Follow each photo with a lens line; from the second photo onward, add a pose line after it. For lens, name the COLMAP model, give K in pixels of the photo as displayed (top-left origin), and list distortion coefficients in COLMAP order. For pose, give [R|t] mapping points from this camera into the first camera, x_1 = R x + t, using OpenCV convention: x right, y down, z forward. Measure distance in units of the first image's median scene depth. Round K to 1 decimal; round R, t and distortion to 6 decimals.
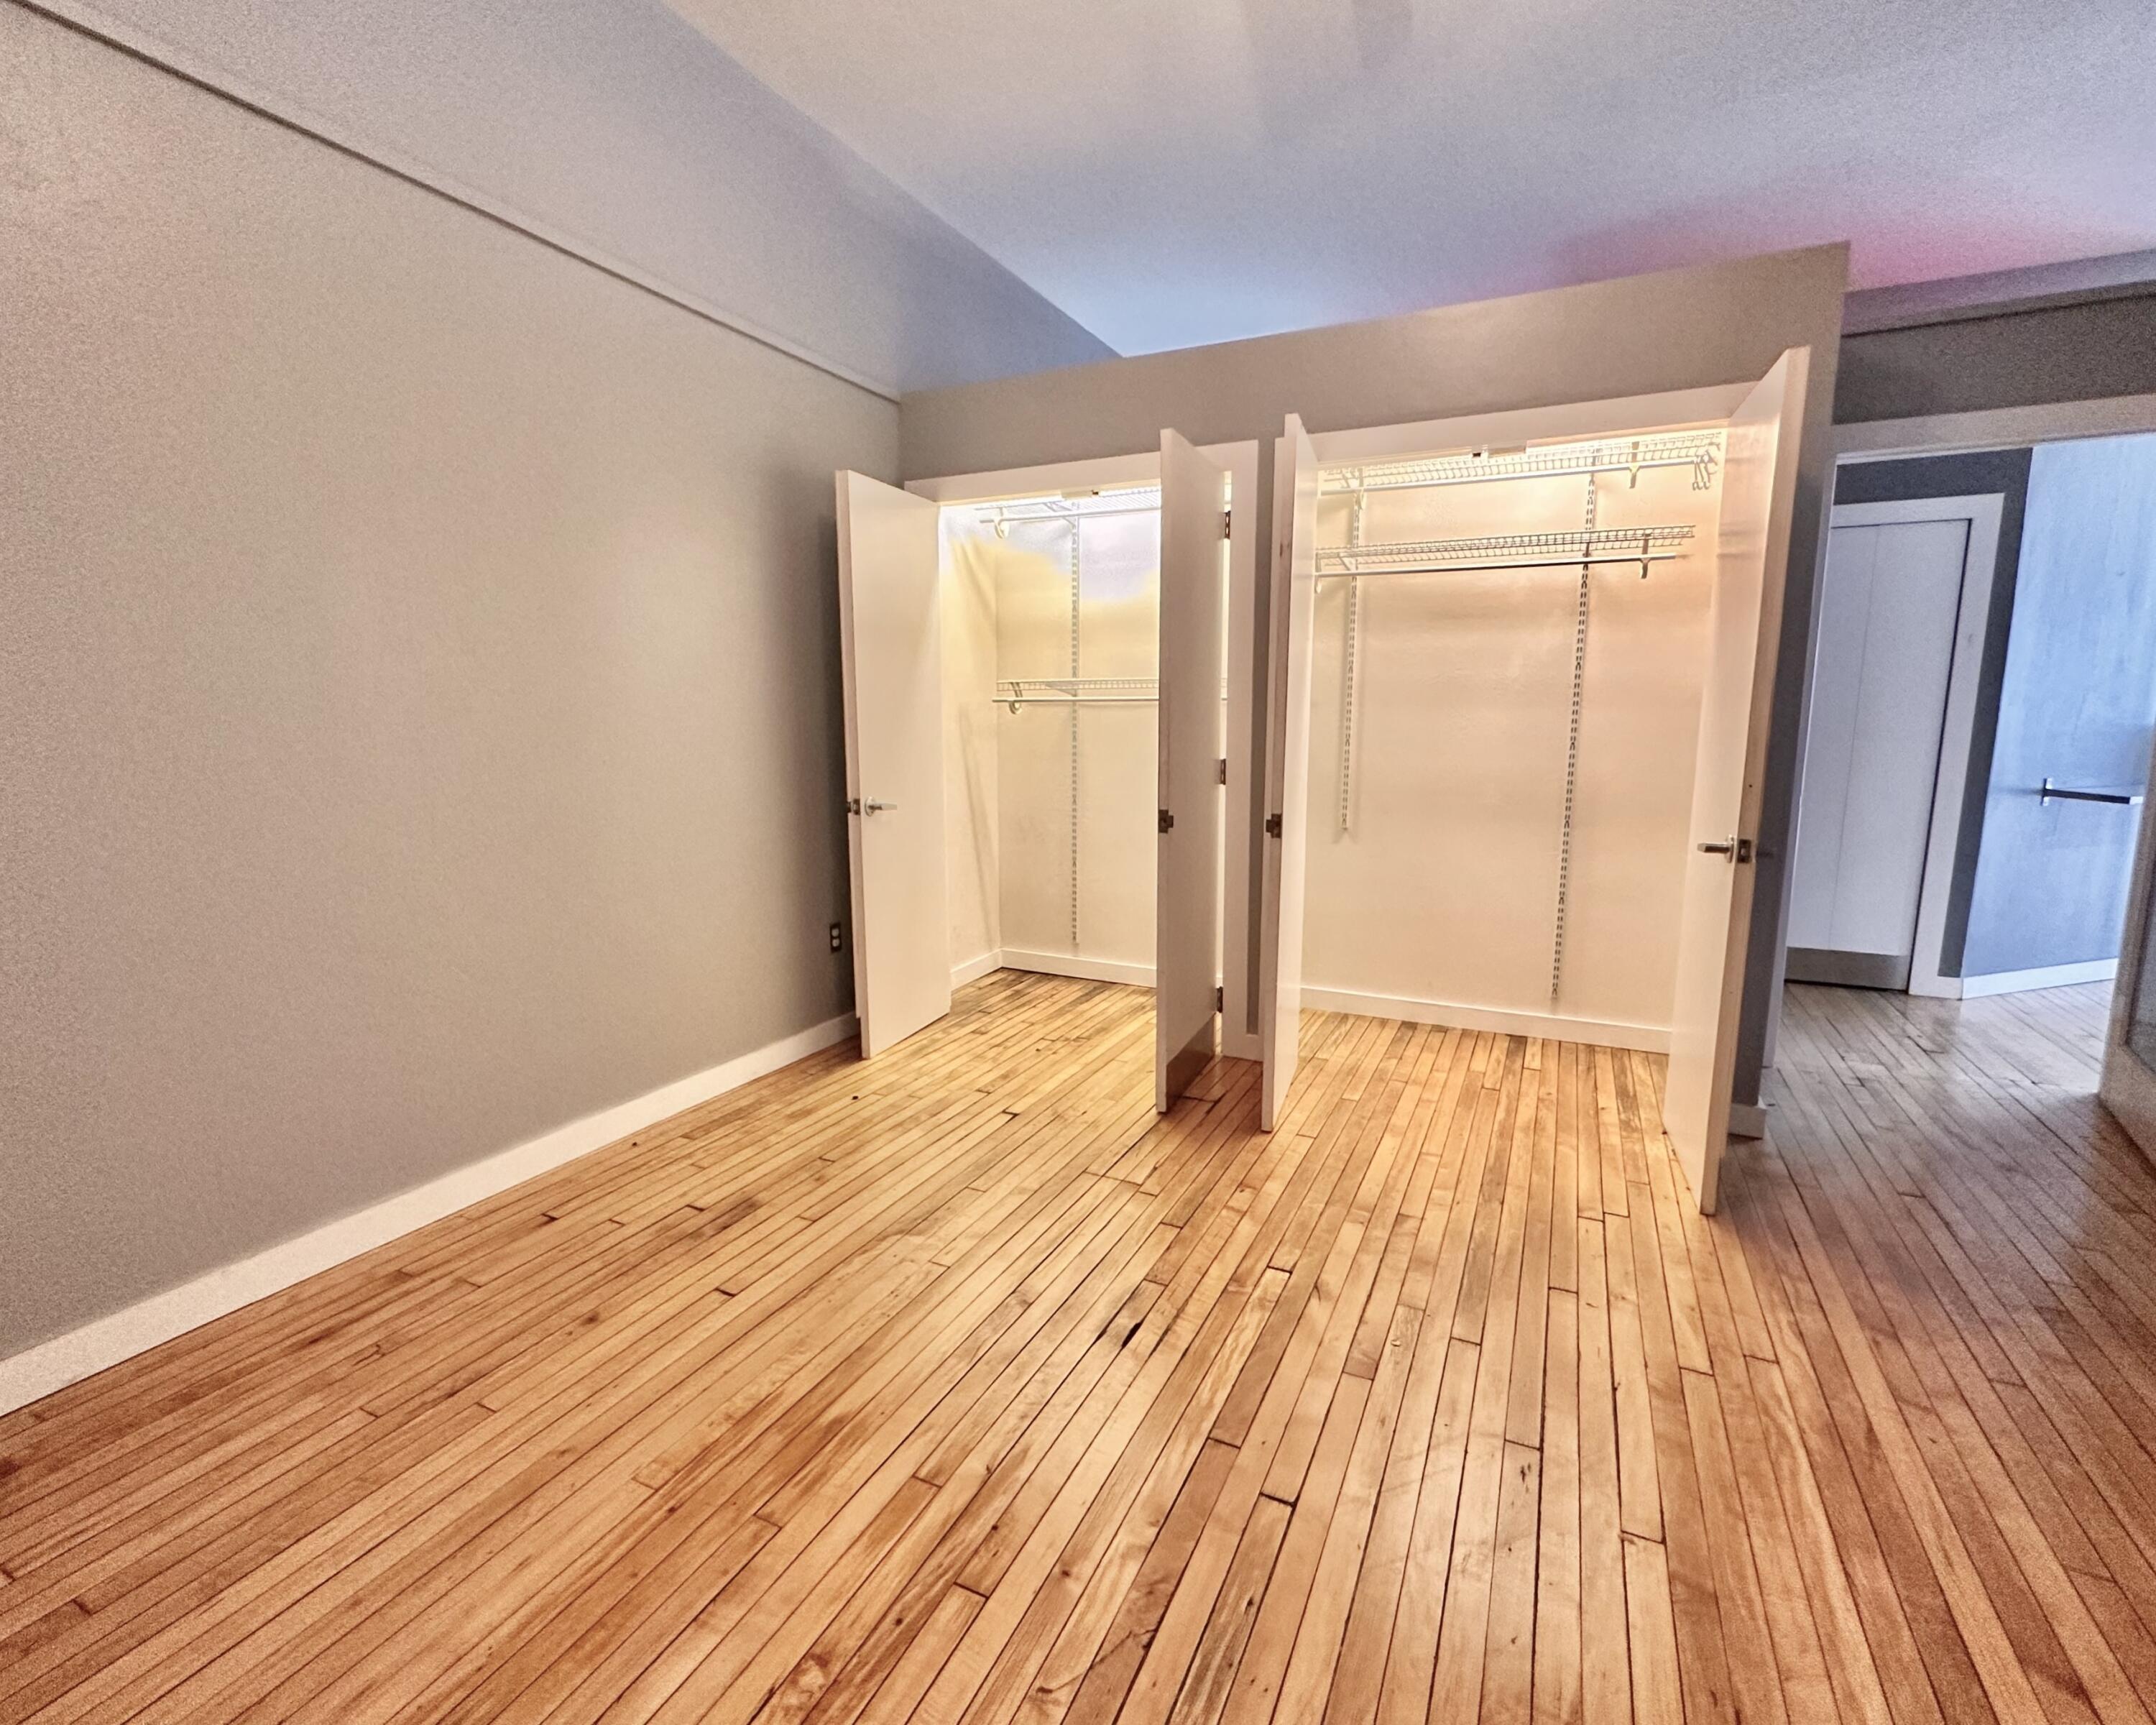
lens RADIAL K [[1014.9, 0, 1080.9], [0, 1014.9, 864.1], [0, 0, 1]] dist [-0.005883, 0.000051]
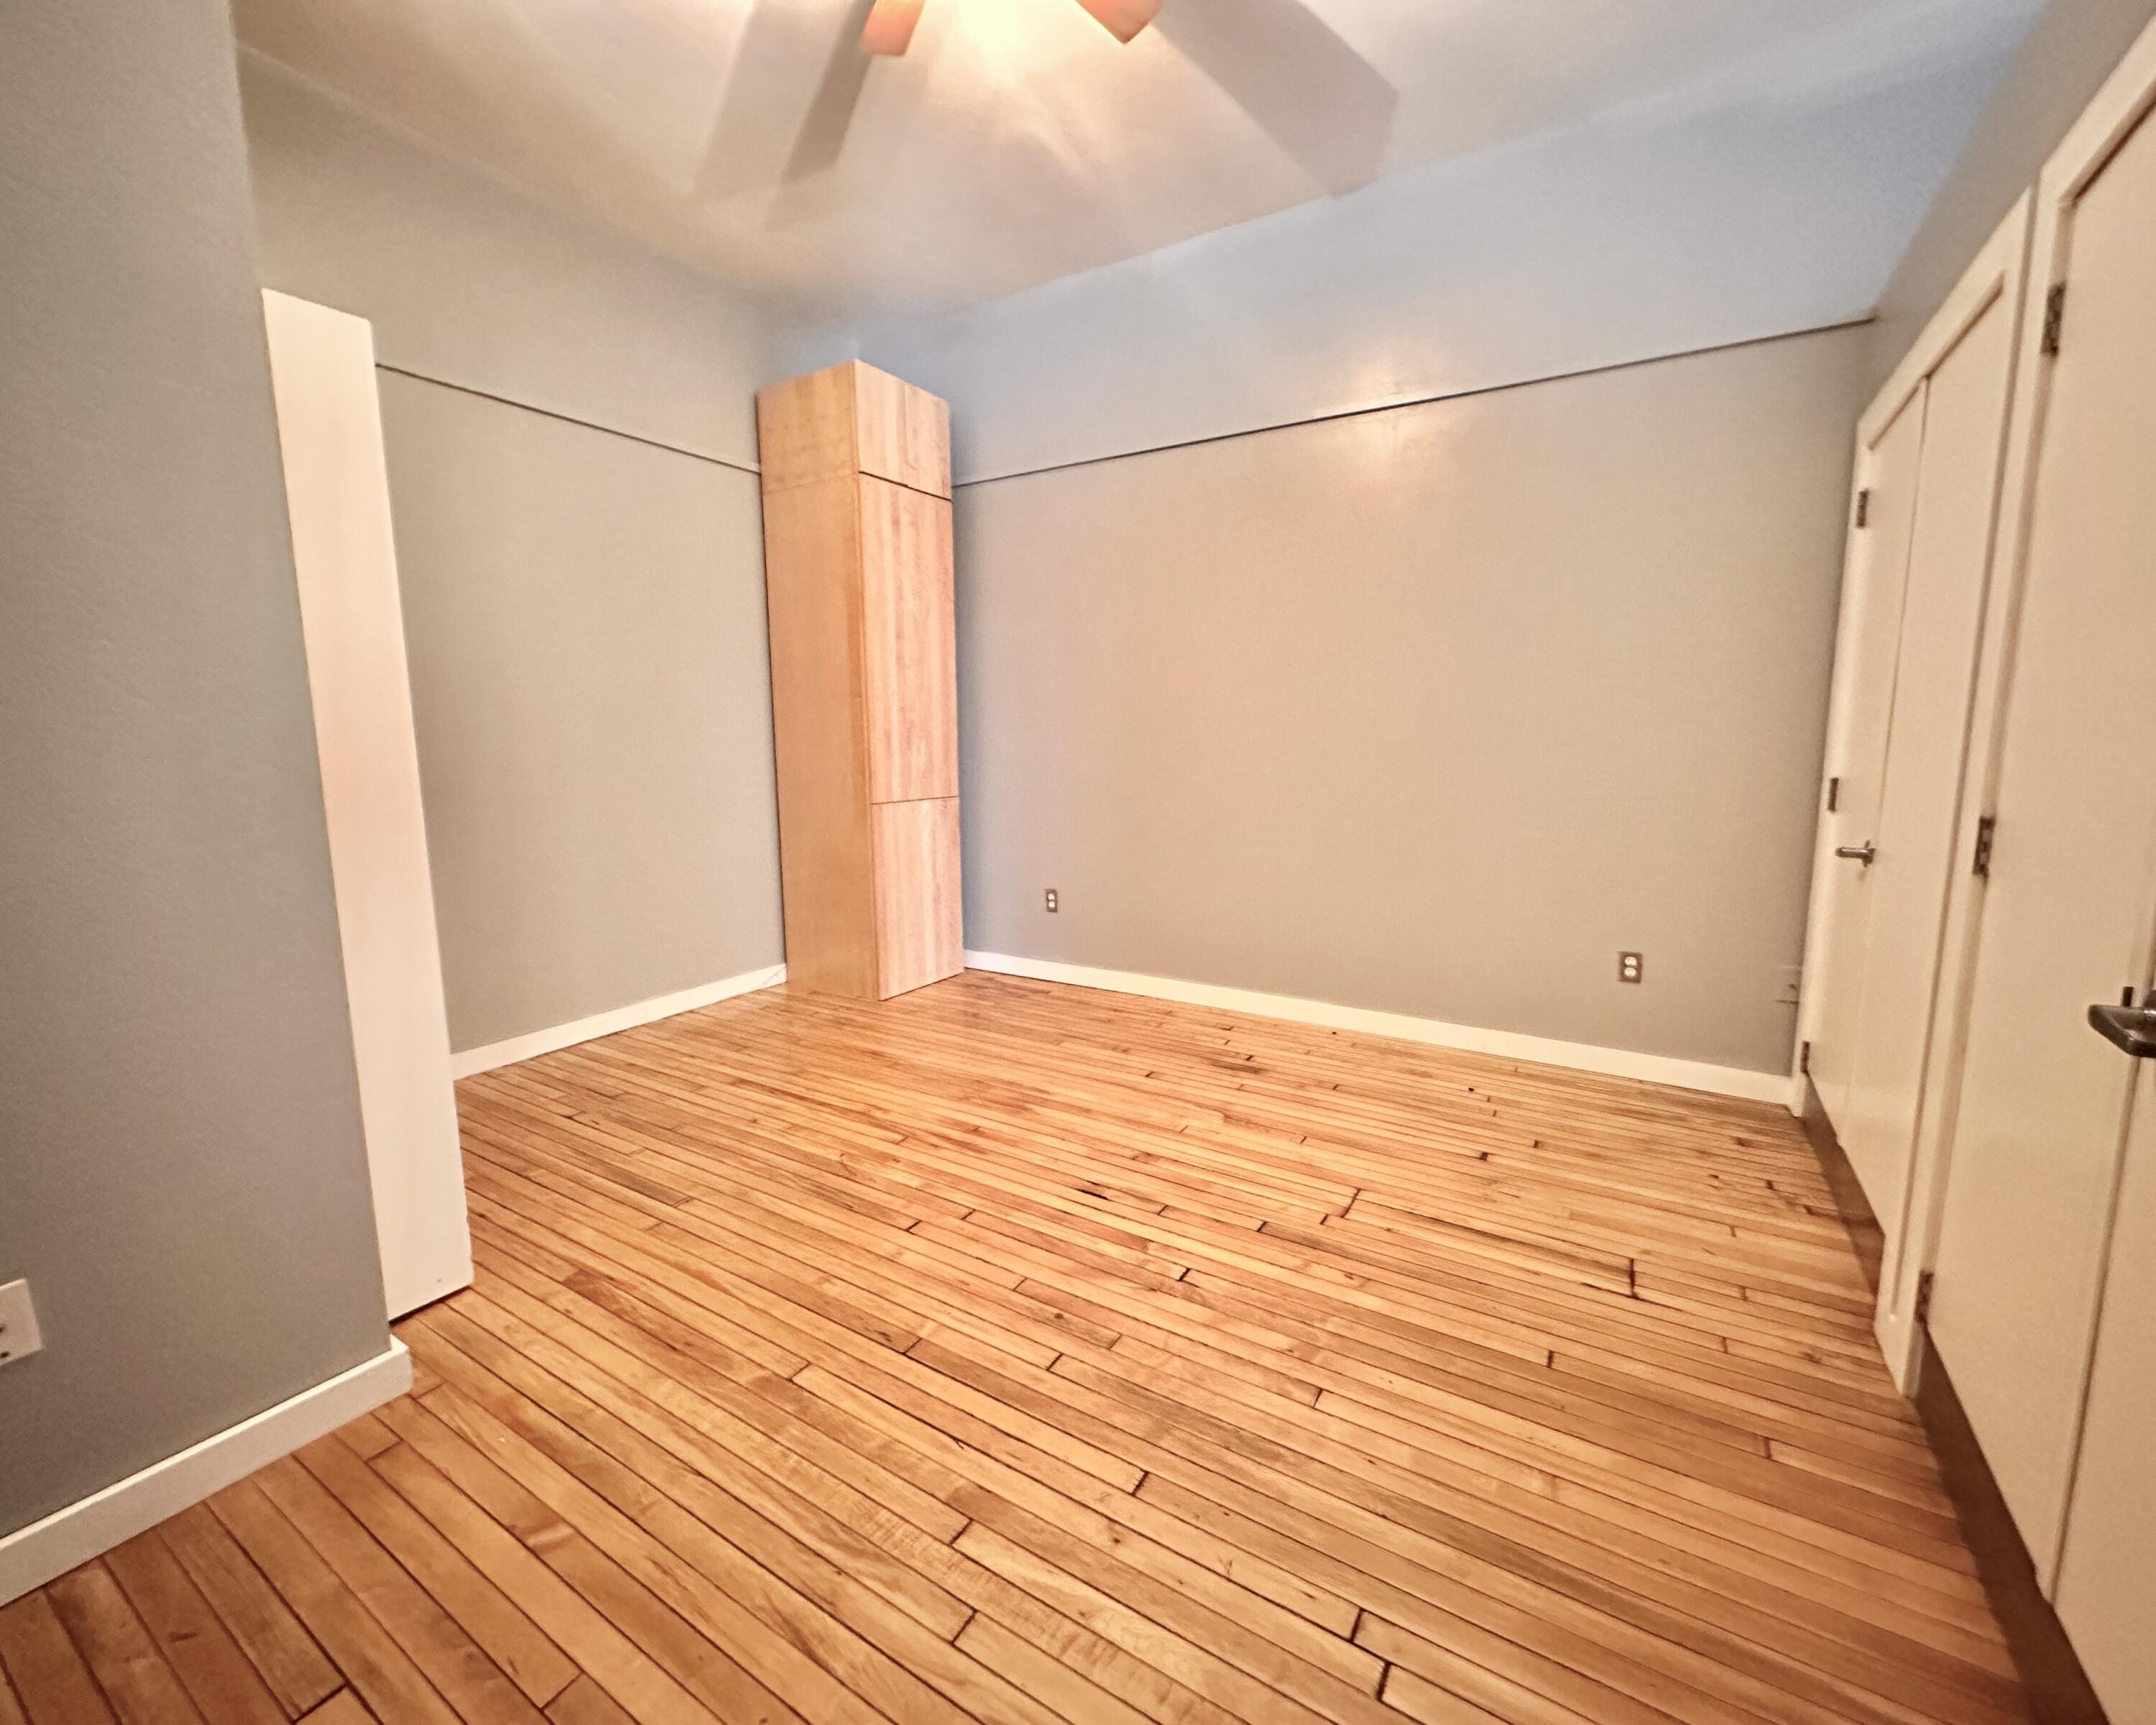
lens RADIAL K [[922.8, 0, 1079.2], [0, 922.8, 861.5], [0, 0, 1]] dist [0.000324, 0.000248]
pose [[-0.109276, 0.137482, -0.984458, 1.054316], [-0.143578, 0.977820, 0.152493, -0.133745], [0.983587, 0.158010, -0.087113, 0.896957]]
